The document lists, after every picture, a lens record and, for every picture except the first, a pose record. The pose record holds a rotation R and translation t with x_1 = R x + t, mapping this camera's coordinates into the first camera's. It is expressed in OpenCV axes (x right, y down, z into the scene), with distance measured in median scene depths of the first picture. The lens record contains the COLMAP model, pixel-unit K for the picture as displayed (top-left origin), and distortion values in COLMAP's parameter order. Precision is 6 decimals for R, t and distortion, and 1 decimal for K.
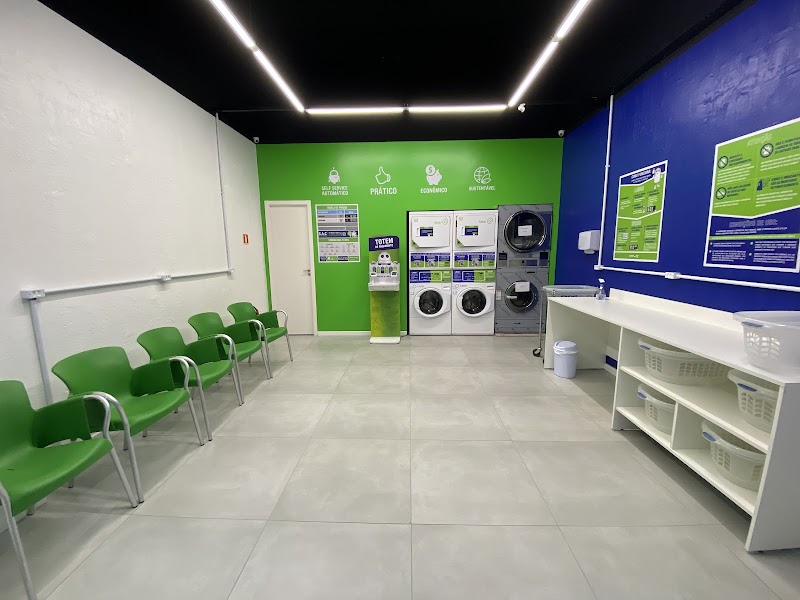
lens RADIAL K [[328.2, 0, 398.7], [0, 328.2, 302.9], [0, 0, 1]] dist [-0.003948, -0.002967]
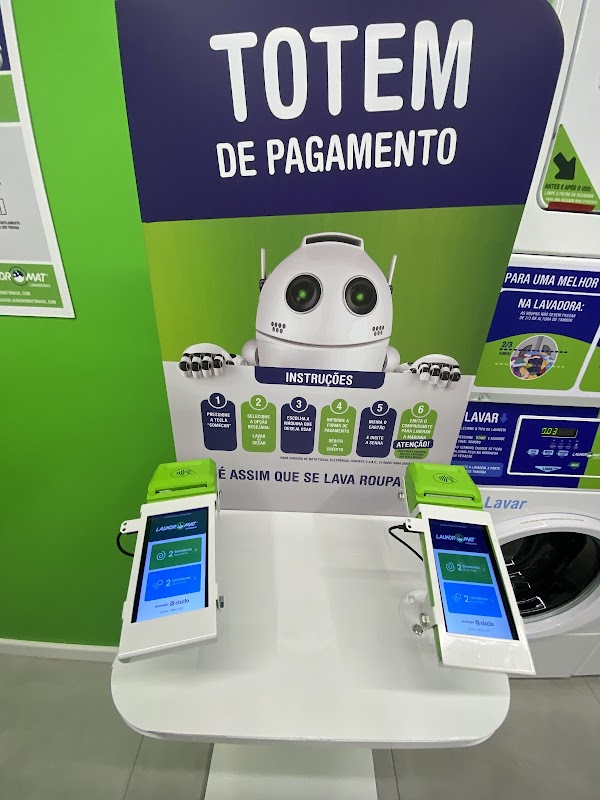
lens RADIAL K [[328.2, 0, 294.2], [0, 328.2, 418.0], [0, 0, 1]] dist [-0.003948, -0.002967]
pose [[0.998411, 0.040602, 0.039087, -0.053200], [-0.049797, 0.960312, 0.274445, -0.135631], [-0.026393, -0.275956, 0.960808, 0.894445]]
